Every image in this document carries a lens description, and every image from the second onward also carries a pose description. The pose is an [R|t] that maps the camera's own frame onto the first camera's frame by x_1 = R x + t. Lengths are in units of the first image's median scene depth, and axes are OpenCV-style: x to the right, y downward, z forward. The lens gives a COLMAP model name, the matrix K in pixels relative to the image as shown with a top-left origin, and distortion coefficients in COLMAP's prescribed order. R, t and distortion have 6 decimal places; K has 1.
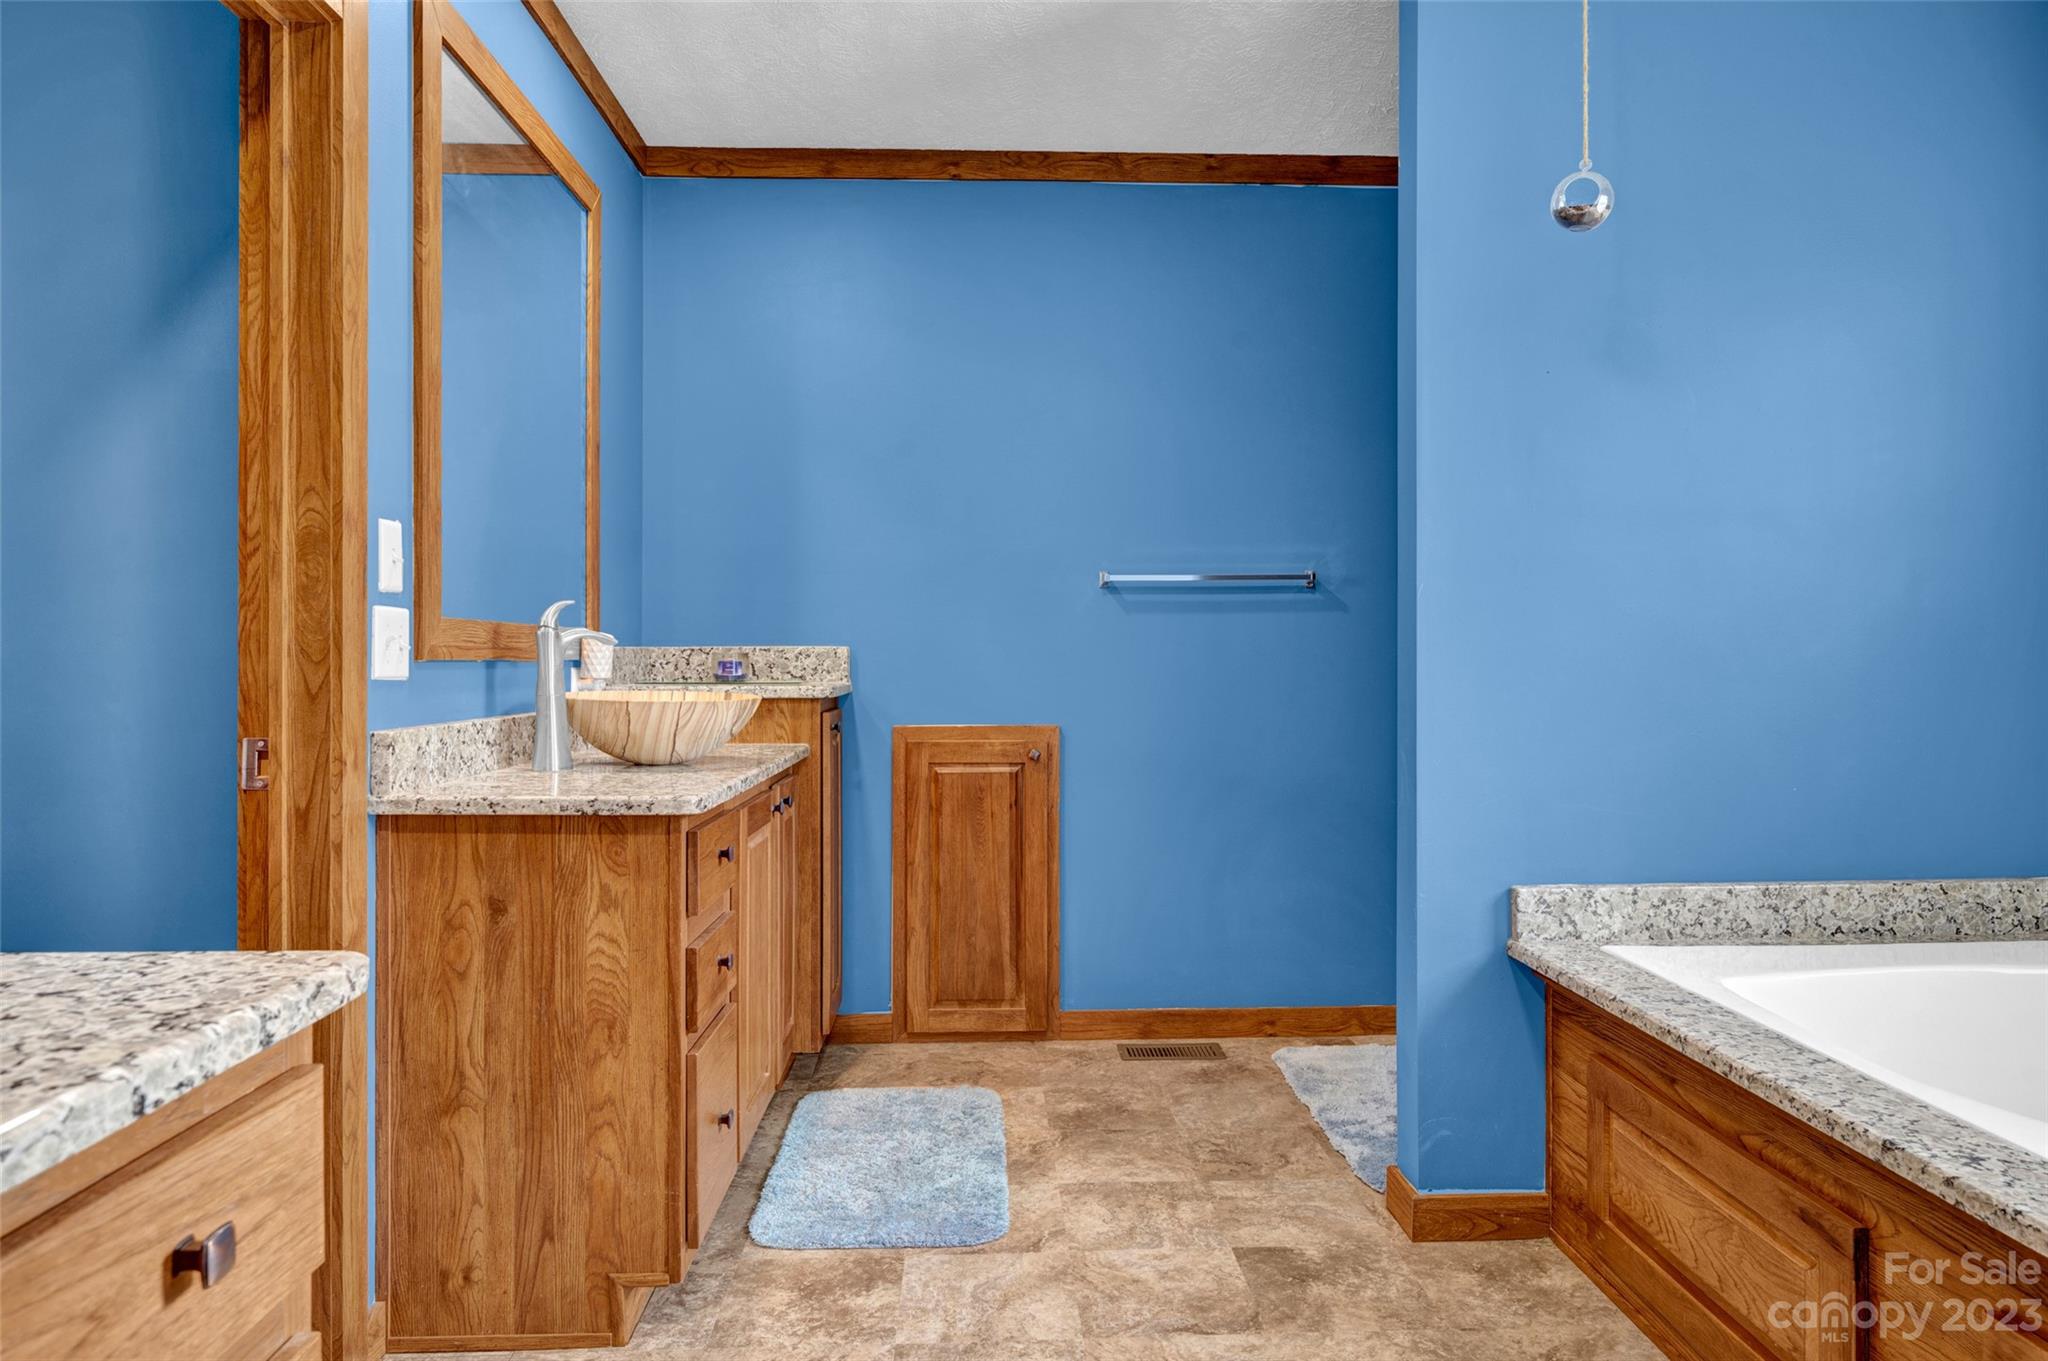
lens RADIAL K [[1275.7, 0, 1024.2], [0, 1275.7, 667.4], [0, 0, 1]] dist [0.004468, 0.001044]
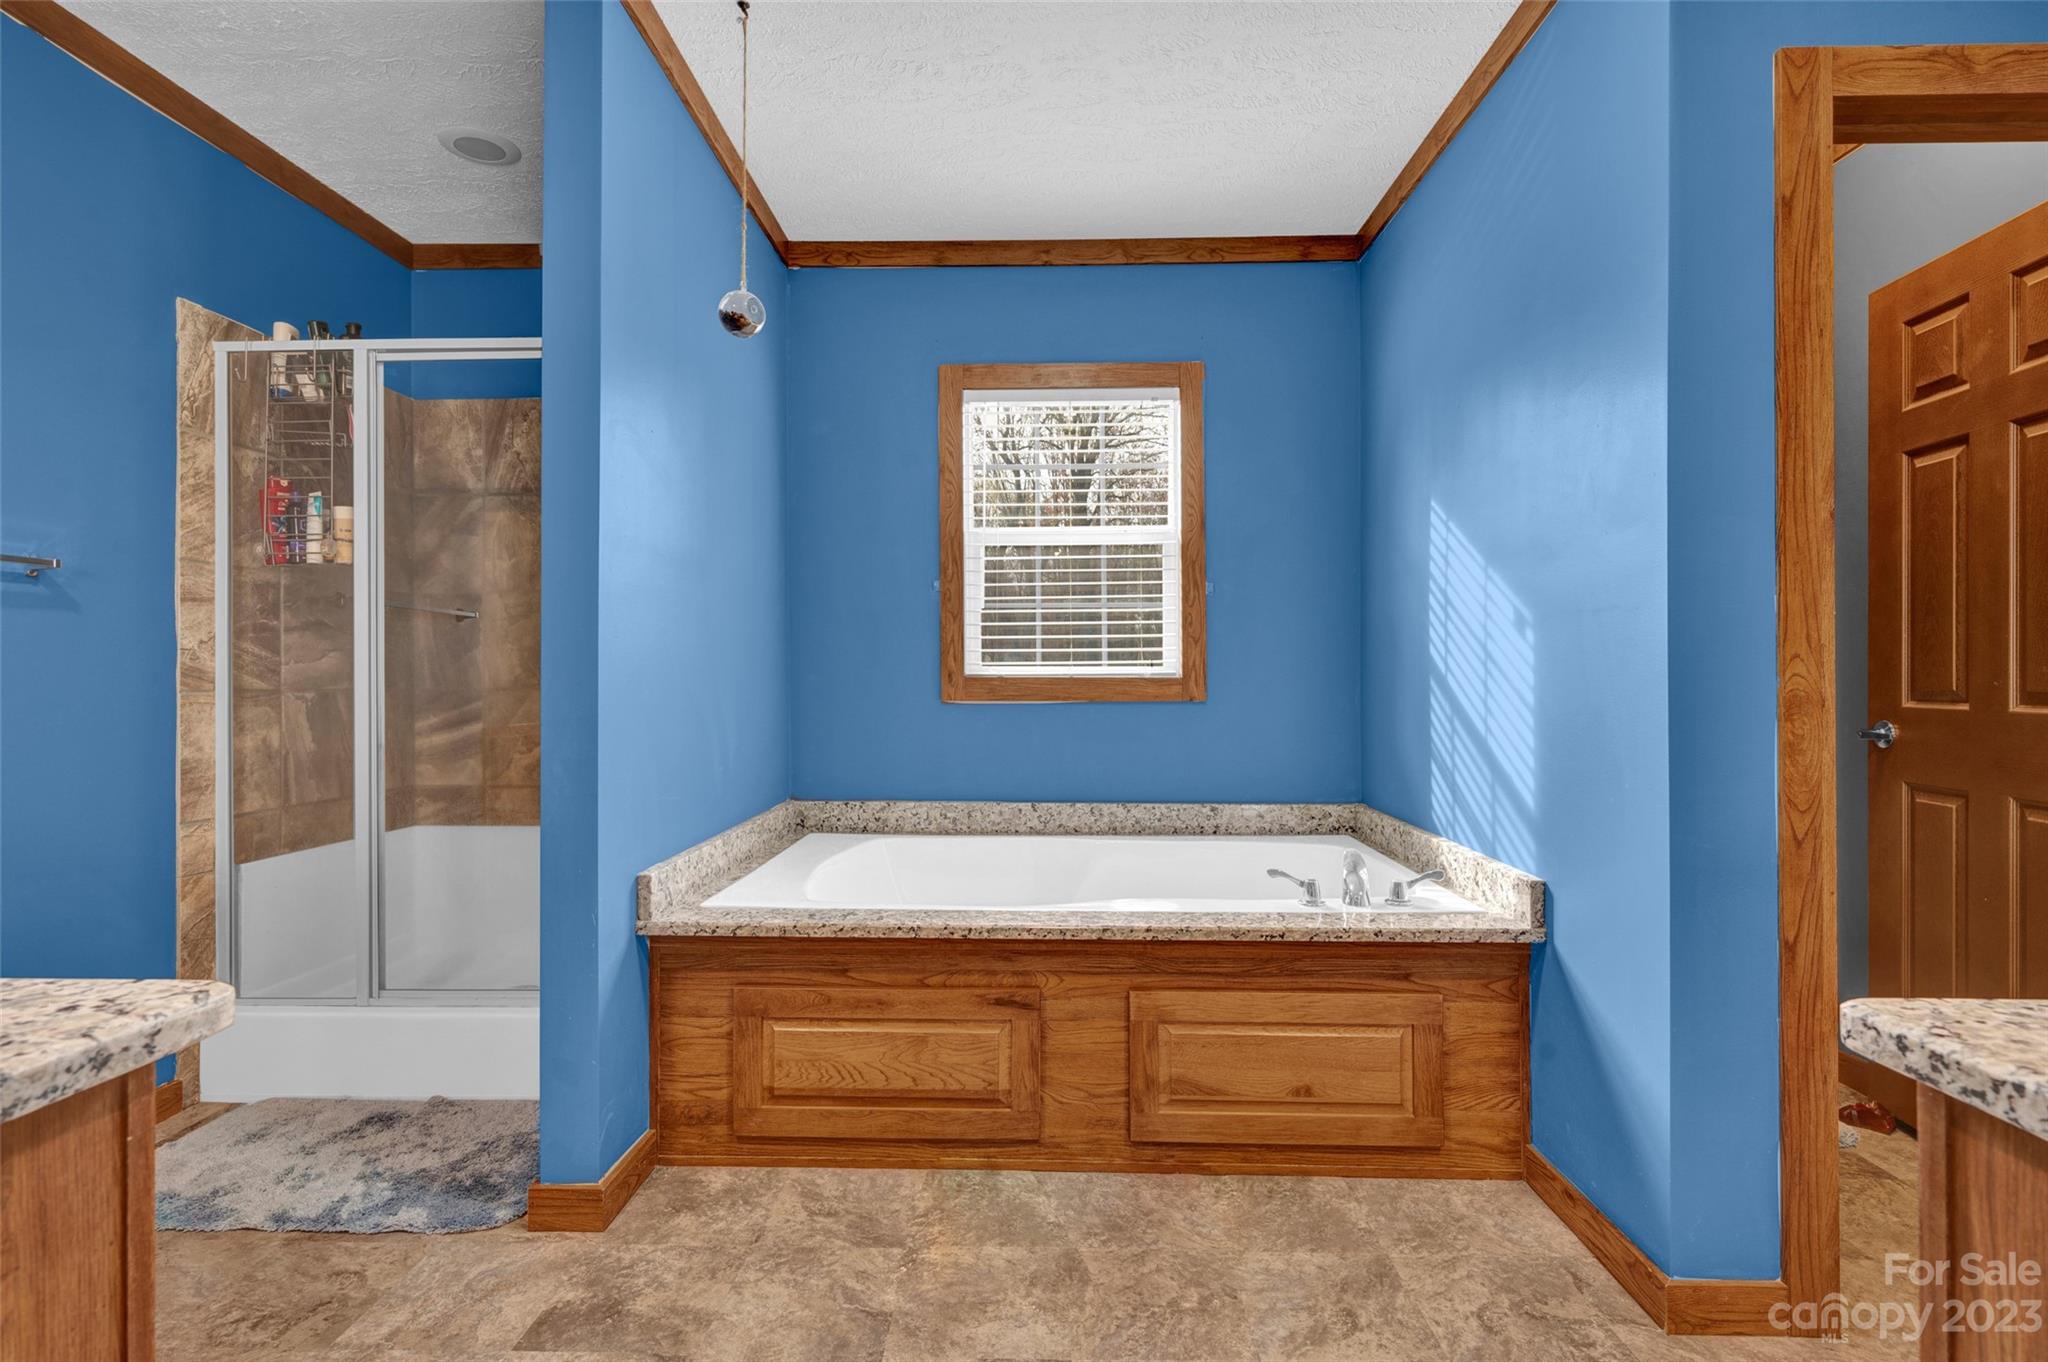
lens RADIAL K [[1006.6, 0, 1020.5], [0, 1006.6, 684.9], [0, 0, 1]] dist [0.014503, -0.000110]
pose [[0.069052, -0.006484, 0.997592, -0.545163], [0.004384, 0.999971, 0.006196, -0.002035], [-0.997603, 0.003945, 0.069078, 0.657350]]
